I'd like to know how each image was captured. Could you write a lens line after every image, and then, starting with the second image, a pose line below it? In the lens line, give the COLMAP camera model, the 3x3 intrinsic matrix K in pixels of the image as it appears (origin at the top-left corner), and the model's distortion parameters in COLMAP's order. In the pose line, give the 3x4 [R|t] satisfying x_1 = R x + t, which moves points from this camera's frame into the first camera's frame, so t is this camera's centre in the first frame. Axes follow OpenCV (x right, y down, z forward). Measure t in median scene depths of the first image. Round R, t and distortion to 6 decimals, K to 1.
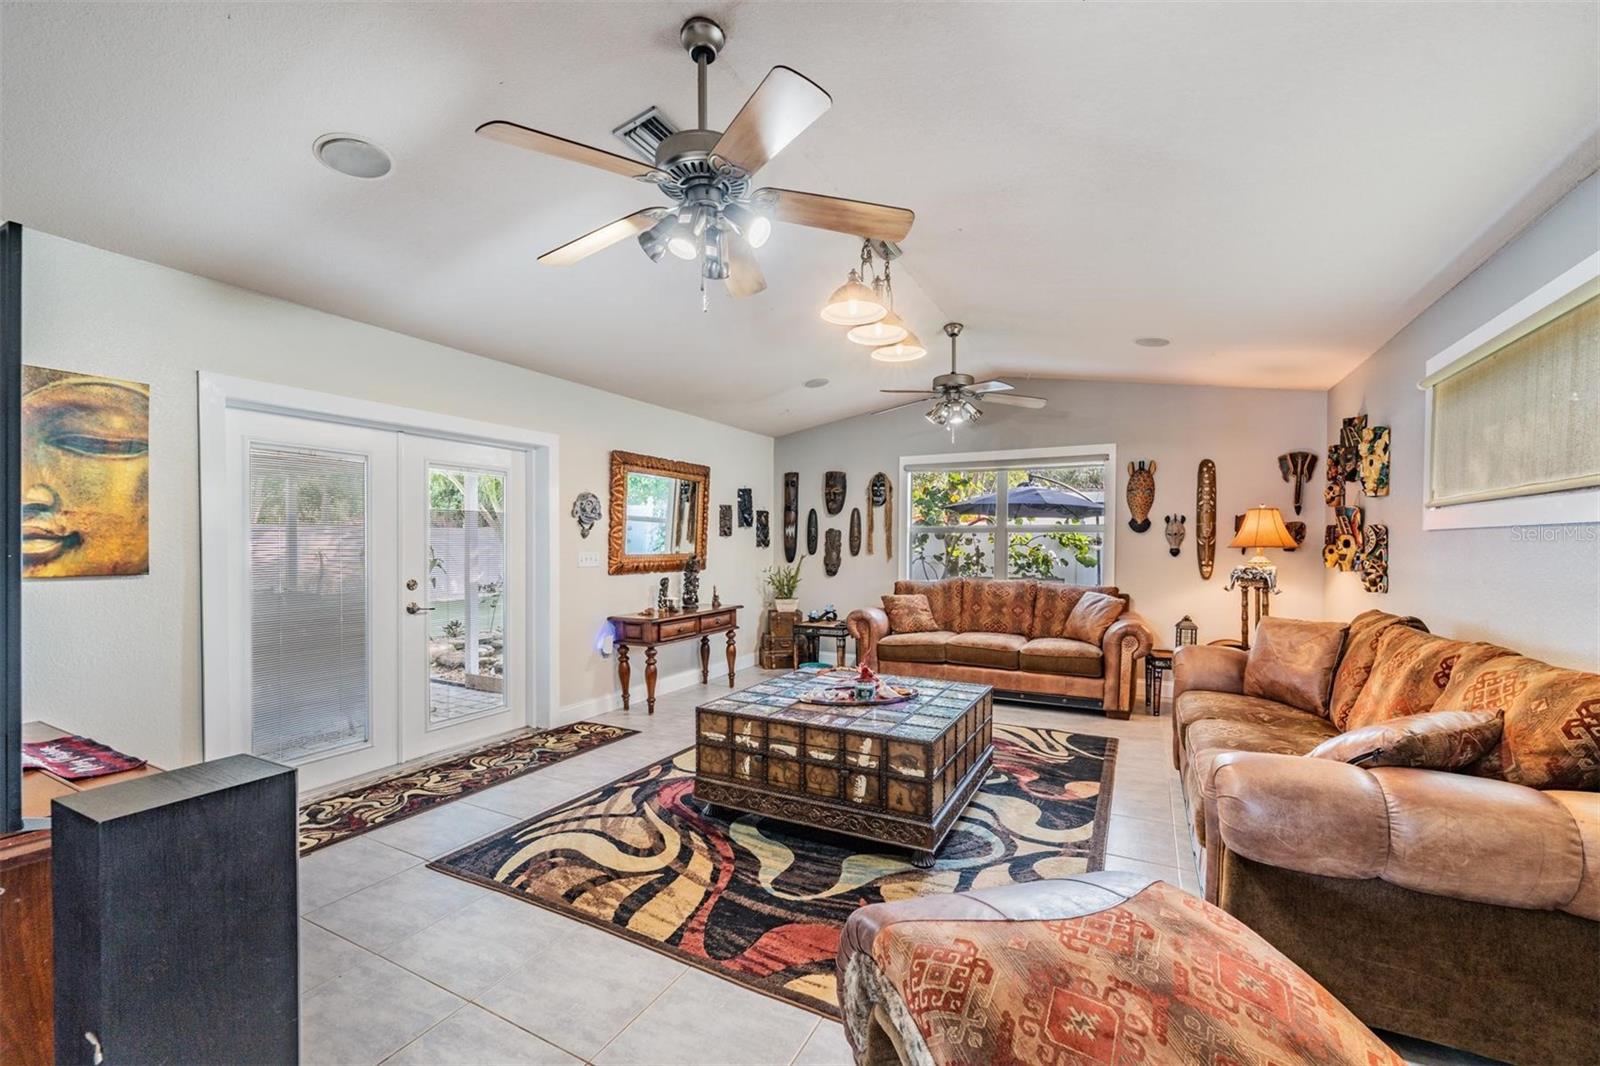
lens RADIAL K [[648.8, 0, 800.9], [0, 648.8, 563.2], [0, 0, 1]] dist [0.000223, -0.001056]
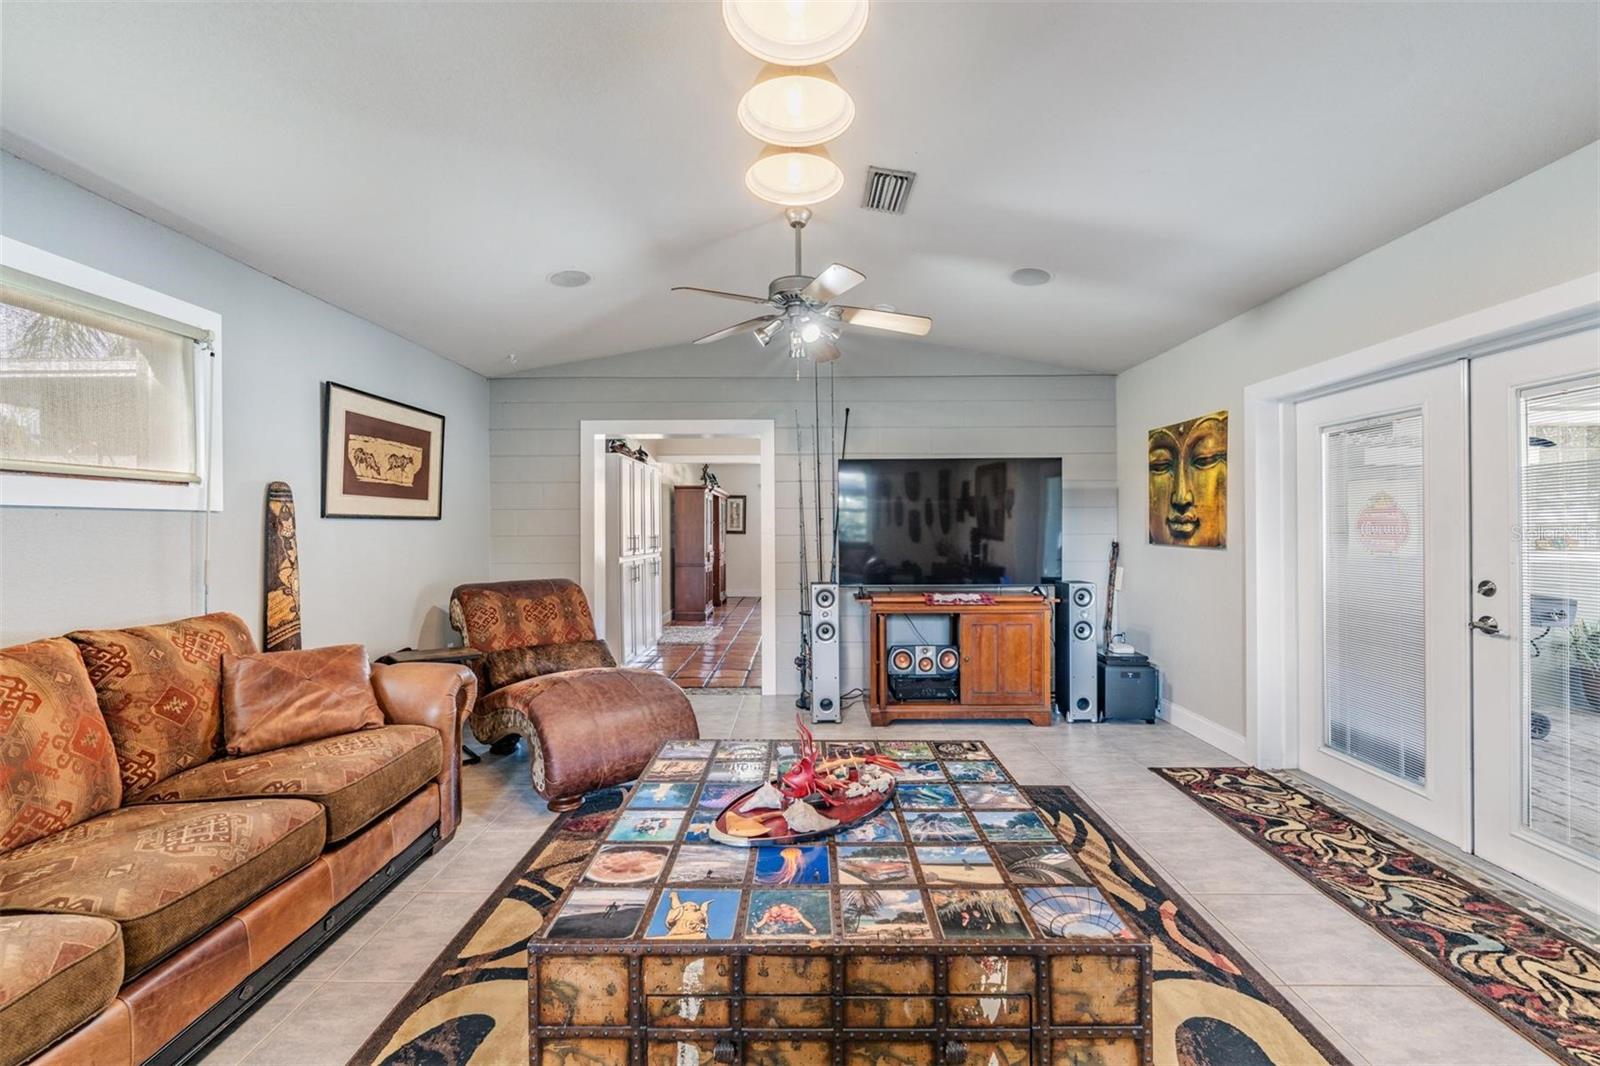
lens RADIAL K [[648.8, 0, 797.9], [0, 648.8, 532.7], [0, 0, 1]] dist [0.000223, -0.001056]
pose [[-0.890617, 0.005425, -0.454721, 0.274299], [-0.010878, 0.999389, 0.033229, -0.032291], [0.454624, 0.034541, -0.890014, 1.152920]]
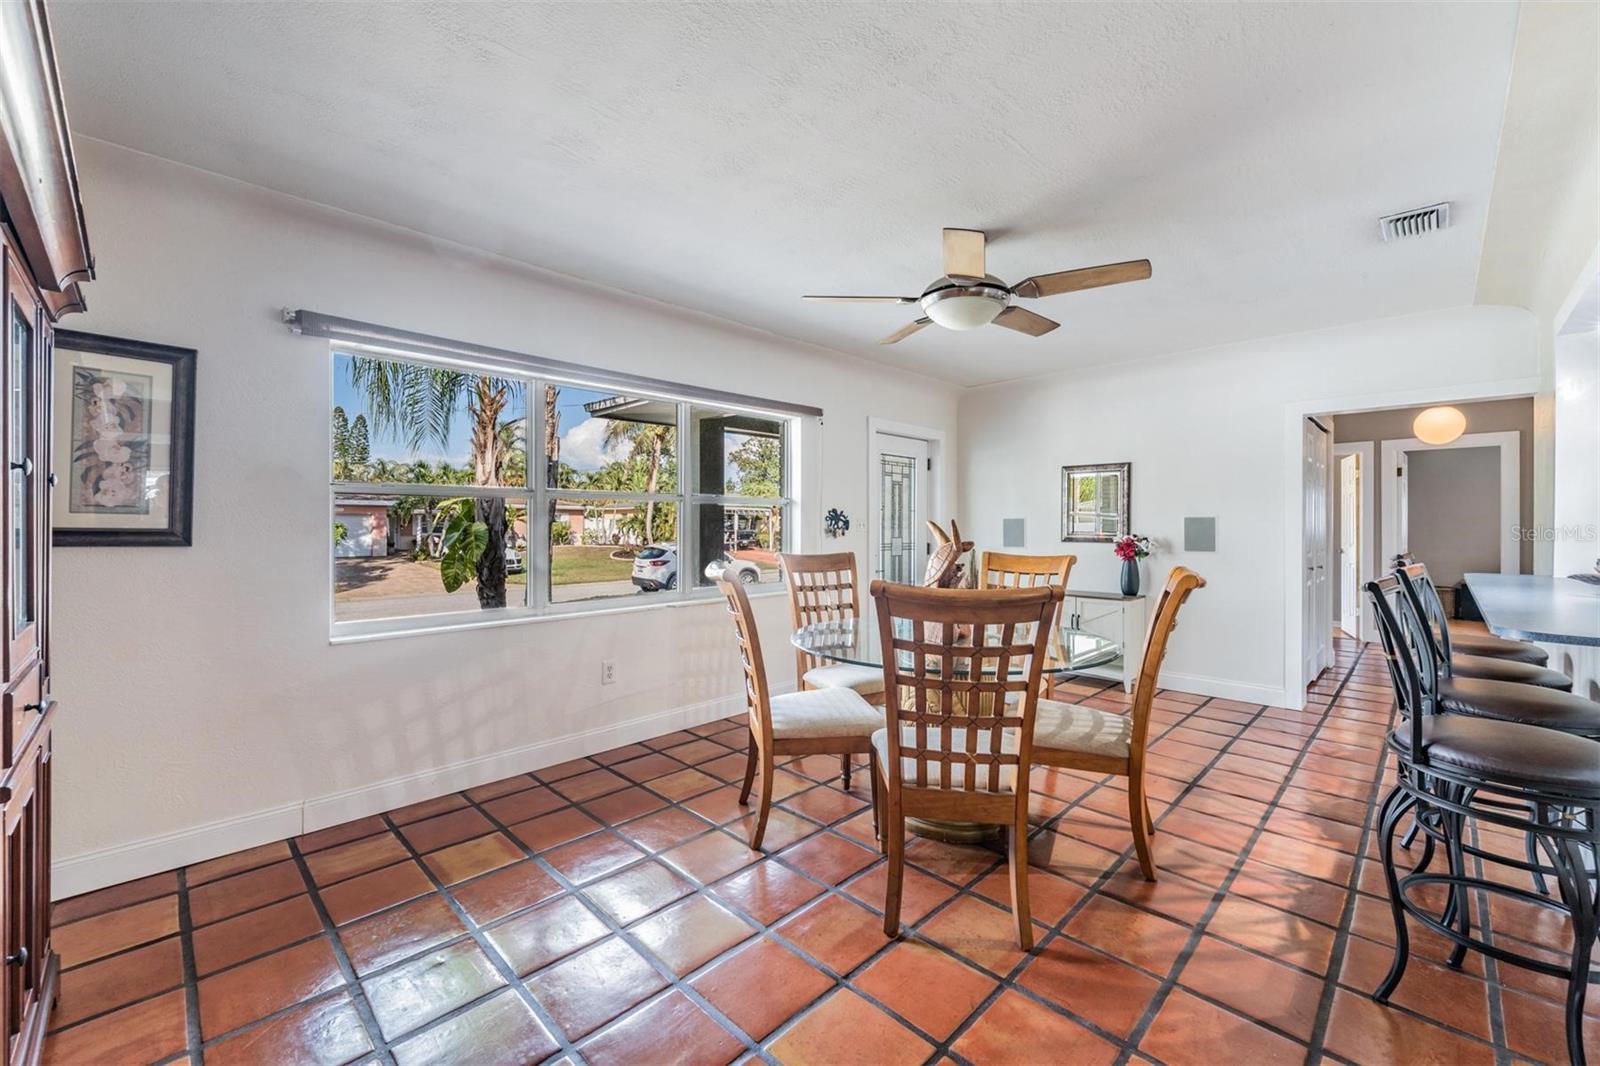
lens RADIAL K [[648.8, 0, 791.2], [0, 648.8, 525.8], [0, 0, 1]] dist [0.000223, -0.001056]
pose [[-0.299104, -0.000032, -0.954220, -0.443650], [-0.031438, 0.999457, 0.009821, 0.032847], [0.953702, 0.032936, -0.298943, -0.845807]]
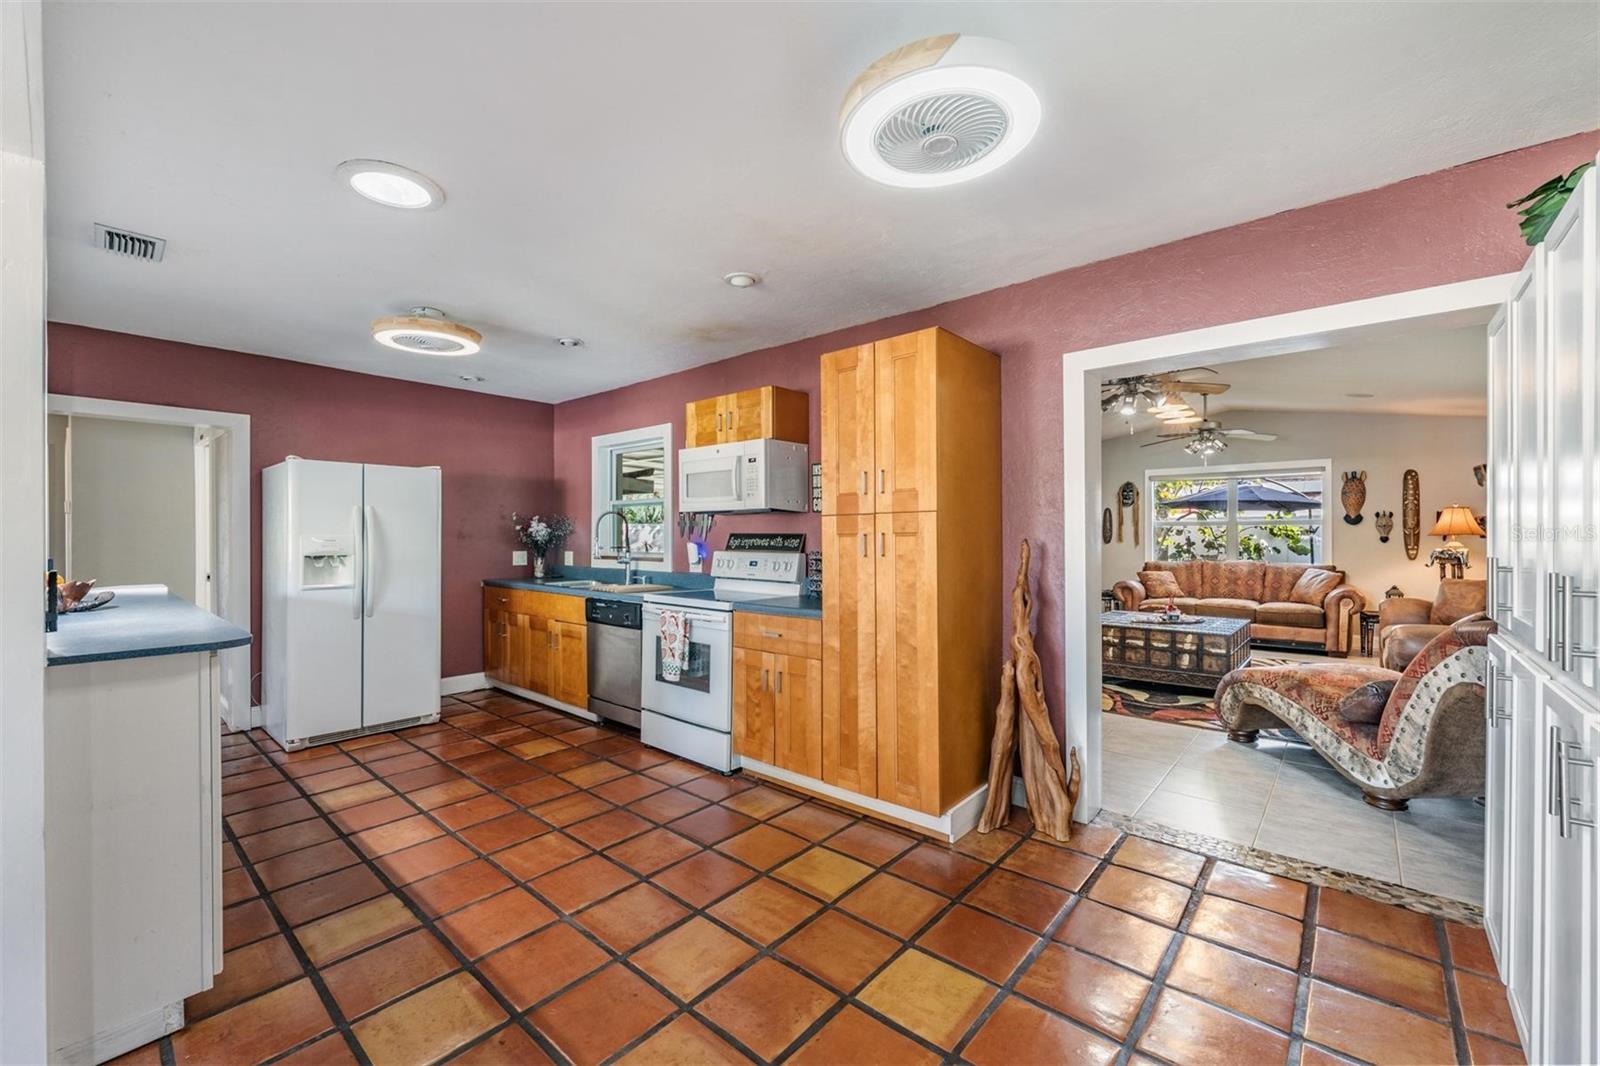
lens RADIAL K [[648.8, 0, 800.0], [0, 648.8, 537.3], [0, 0, 1]] dist [0.000223, -0.001056]
pose [[0.973928, -0.004933, -0.226804, -0.374713], [-0.001542, 0.999597, -0.028363, 0.023966], [0.226852, 0.027973, 0.973527, -0.734369]]
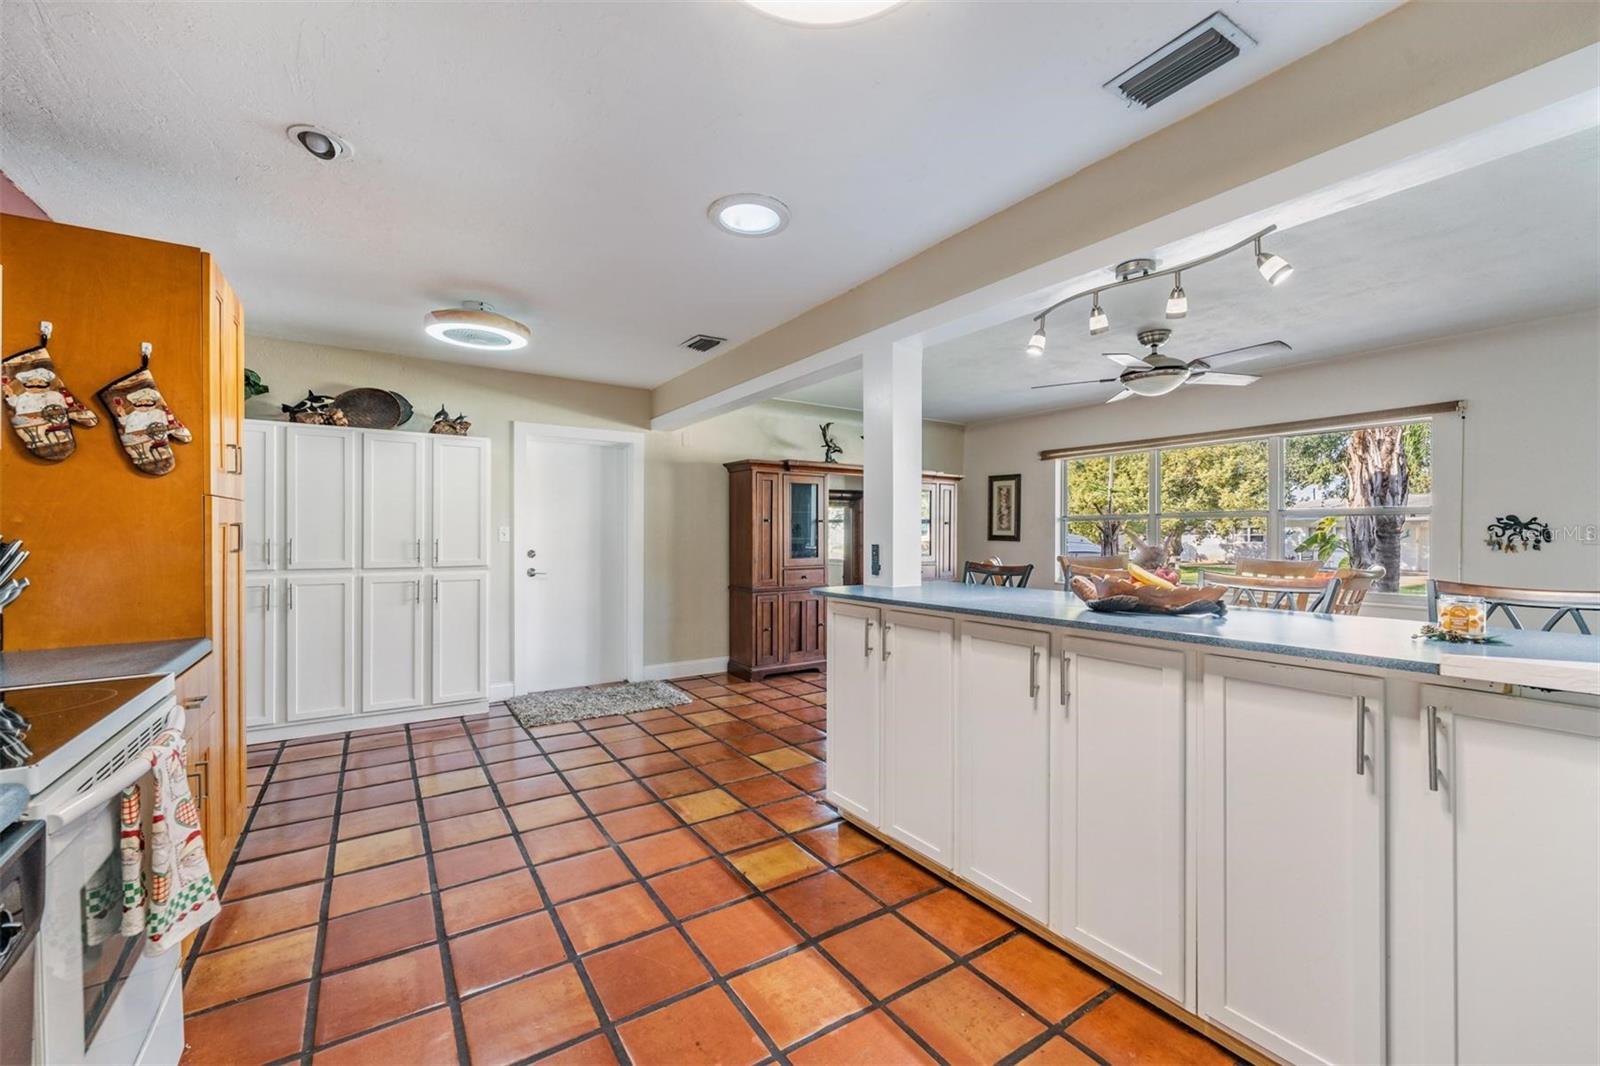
lens RADIAL K [[648.8, 0, 800.6], [0, 648.8, 529.9], [0, 0, 1]] dist [0.000223, -0.001056]
pose [[-0.874874, -0.001233, 0.484348, -1.145275], [0.011270, 0.999674, 0.022902, -0.001465], [-0.484219, 0.025495, -0.874575, 0.200539]]
